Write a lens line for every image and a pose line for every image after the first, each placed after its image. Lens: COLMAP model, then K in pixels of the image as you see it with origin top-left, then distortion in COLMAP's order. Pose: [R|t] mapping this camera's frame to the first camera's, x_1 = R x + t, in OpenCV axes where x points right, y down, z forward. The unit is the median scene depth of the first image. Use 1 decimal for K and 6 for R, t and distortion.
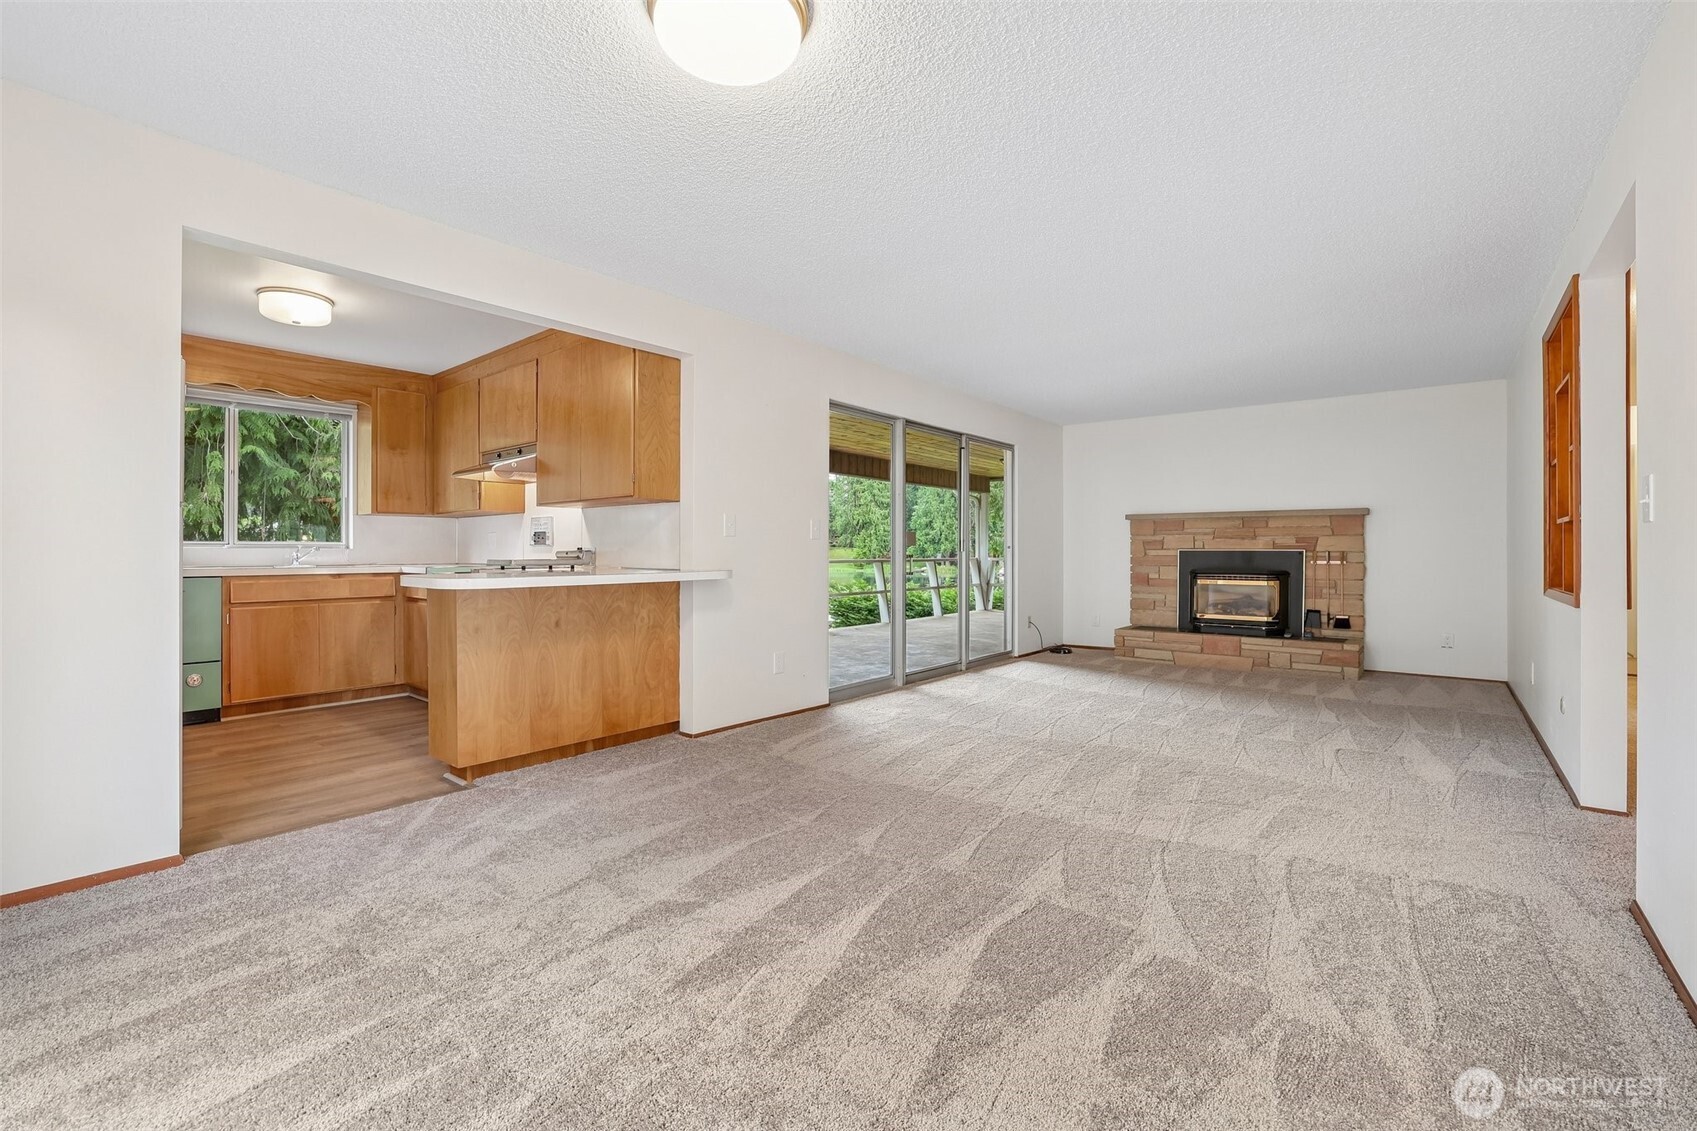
lens RADIAL K [[729.1, 0, 819.0], [0, 729.1, 549.6], [0, 0, 1]] dist [-0.007007, 0.003357]
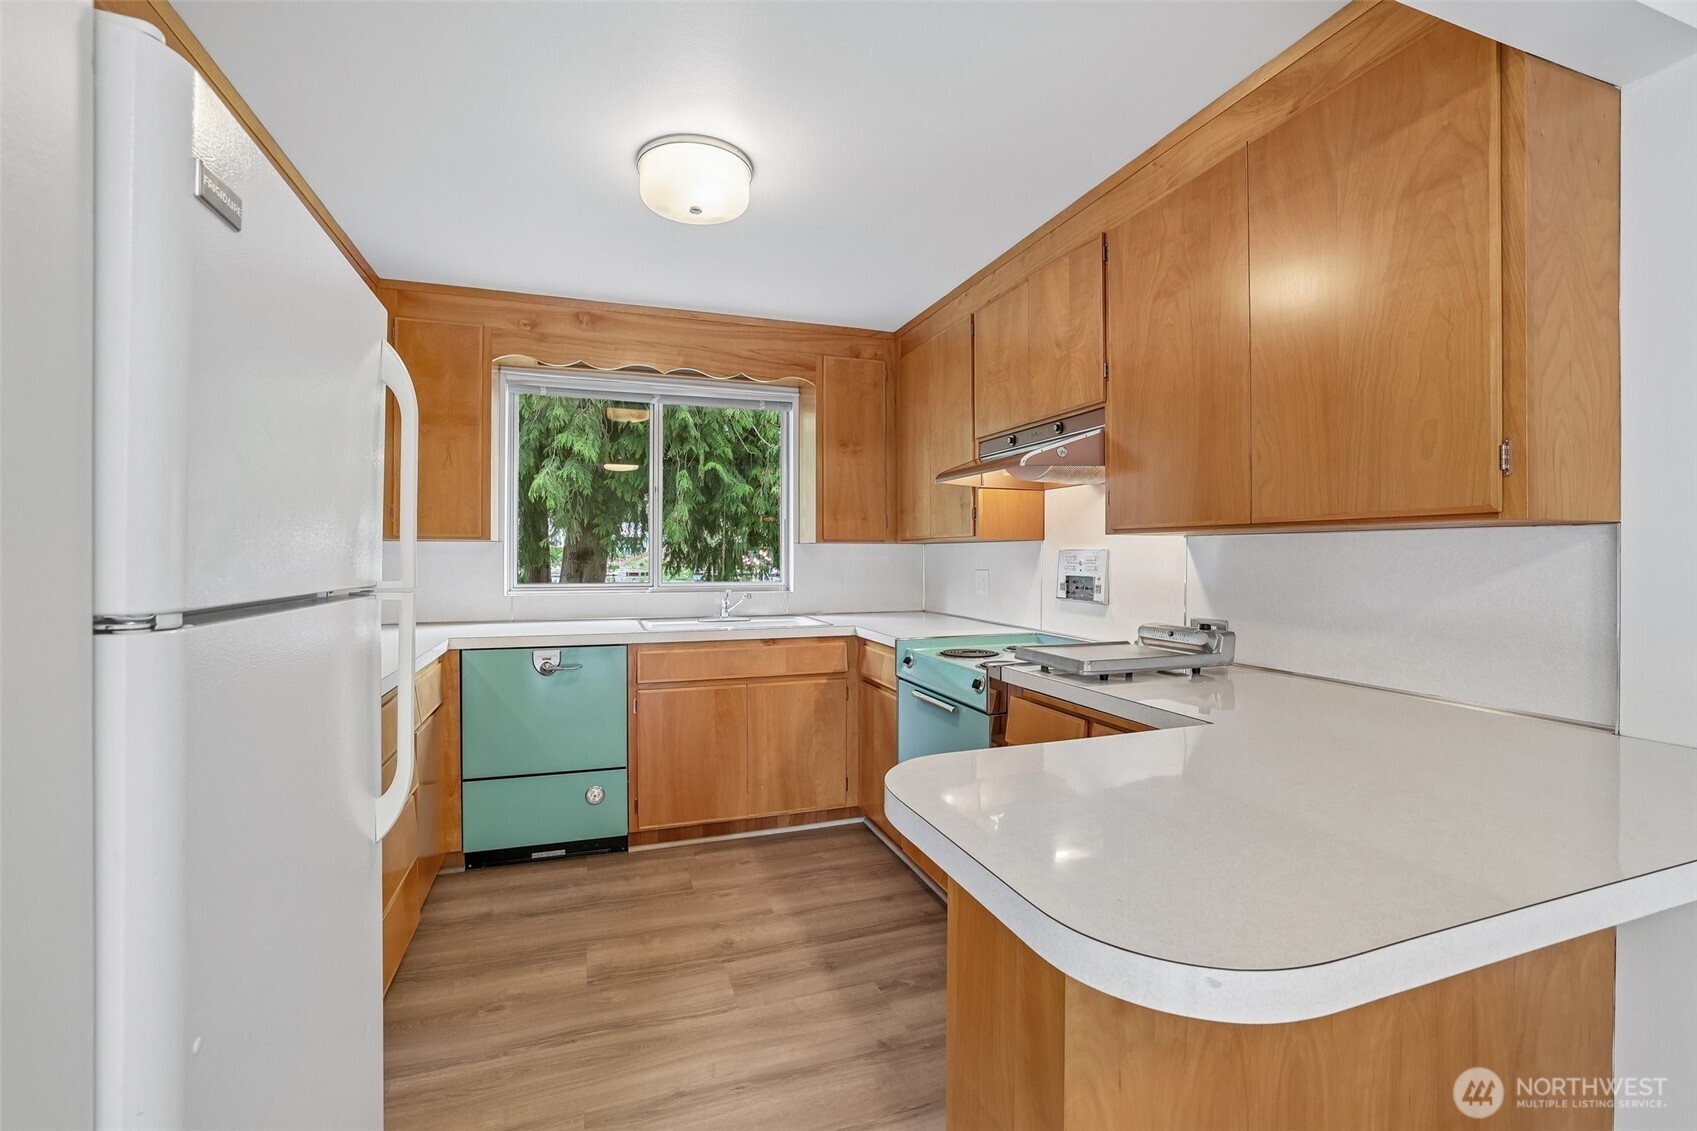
lens RADIAL K [[729.1, 0, 848.1], [0, 729.1, 556.9], [0, 0, 1]] dist [-0.007007, 0.003357]
pose [[0.872119, 0.004152, -0.489277, -0.264185], [-0.001121, 0.999978, 0.006487, -0.042276], [0.489293, -0.005109, 0.872104, 0.434841]]
